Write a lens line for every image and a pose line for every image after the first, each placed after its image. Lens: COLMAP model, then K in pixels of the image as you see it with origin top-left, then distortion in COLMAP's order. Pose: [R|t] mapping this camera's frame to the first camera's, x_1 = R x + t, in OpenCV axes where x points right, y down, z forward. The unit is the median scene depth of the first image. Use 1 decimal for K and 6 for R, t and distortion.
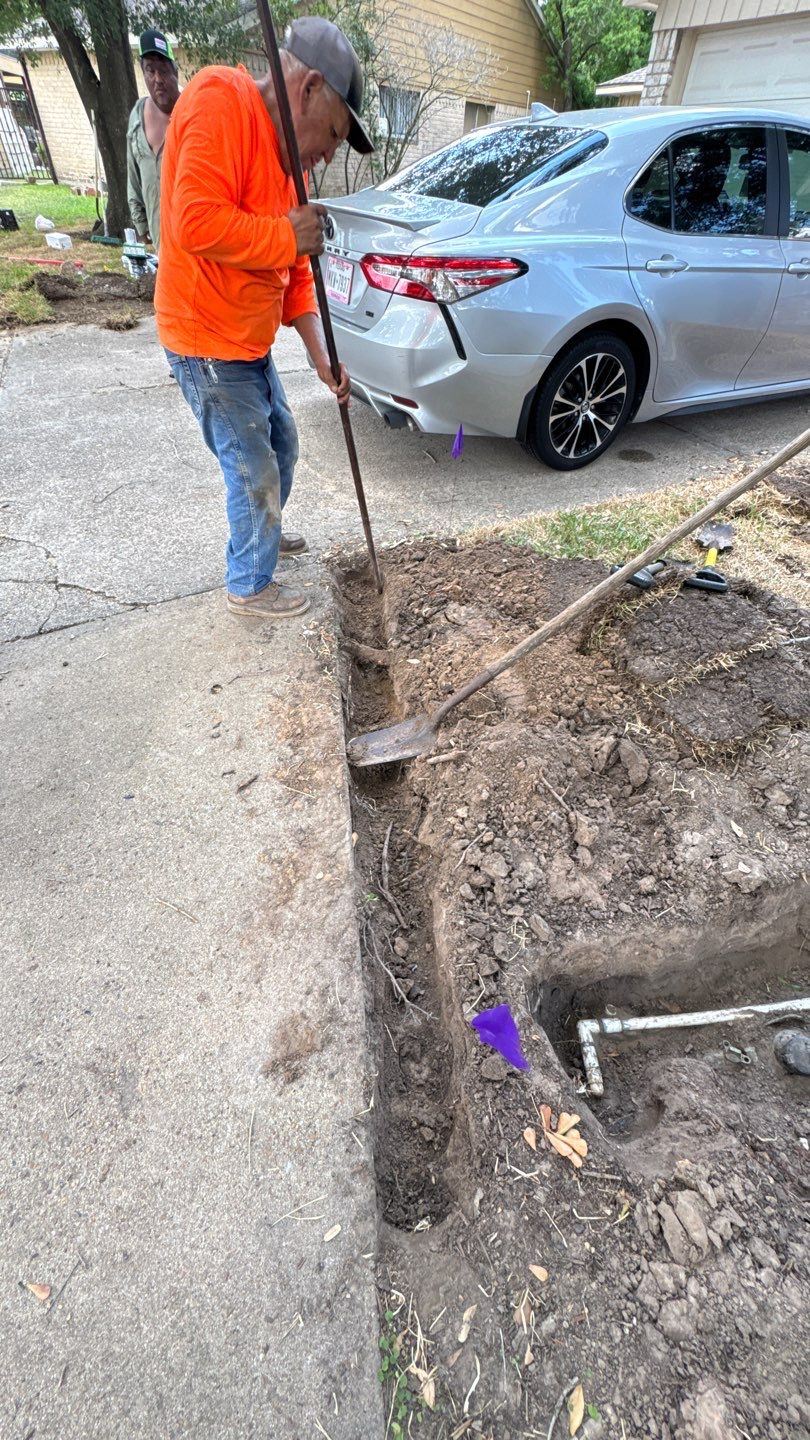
lens RADIAL K [[575.1, 0, 413.5], [0, 575.1, 719.7], [0, 0, 1]] dist [-0.001757, 0.000292]
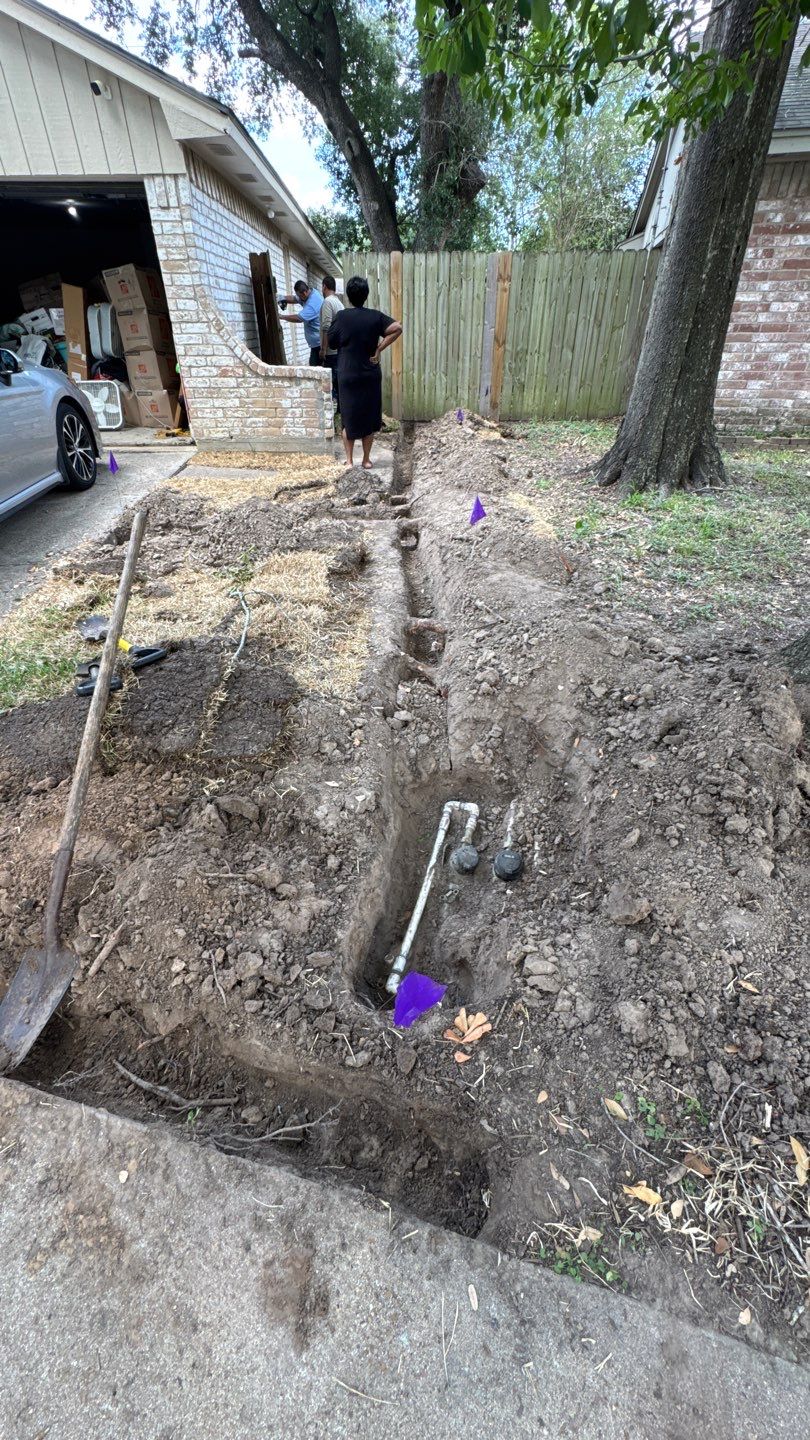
lens RADIAL K [[575.1, 0, 406.5], [0, 575.1, 716.9], [0, 0, 1]] dist [-0.001757, 0.000292]
pose [[0.374815, -0.561954, 0.737374, -0.235663], [0.662527, 0.718715, 0.210964, -0.077366], [-0.648515, 0.409458, 0.641695, 0.016569]]
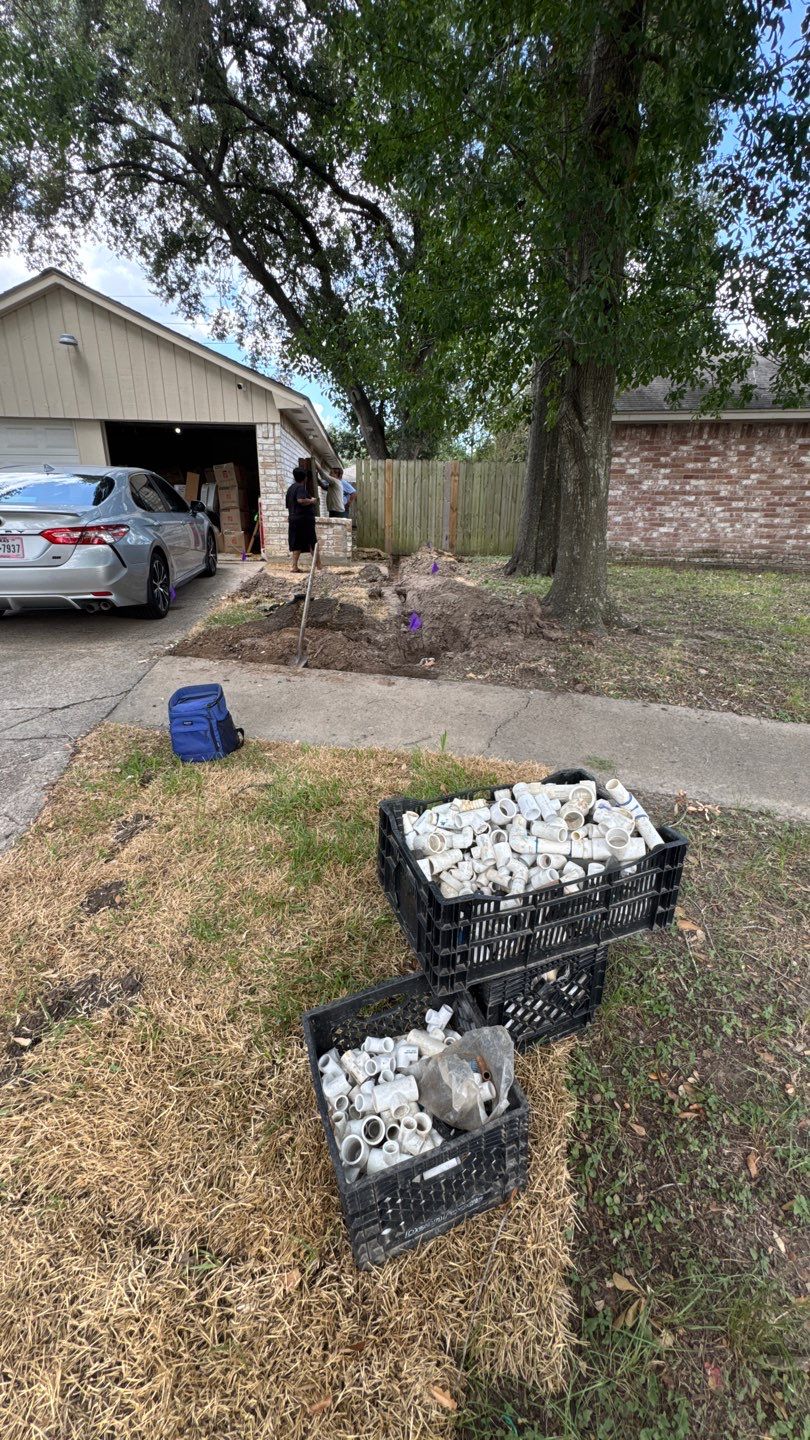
lens RADIAL K [[575.1, 0, 403.8], [0, 575.1, 716.2], [0, 0, 1]] dist [-0.001757, 0.000292]
pose [[0.346869, -0.360744, 0.865763, -2.641601], [0.656307, 0.752787, 0.050719, 0.486844], [-0.670032, 0.550614, 0.497877, -0.577133]]
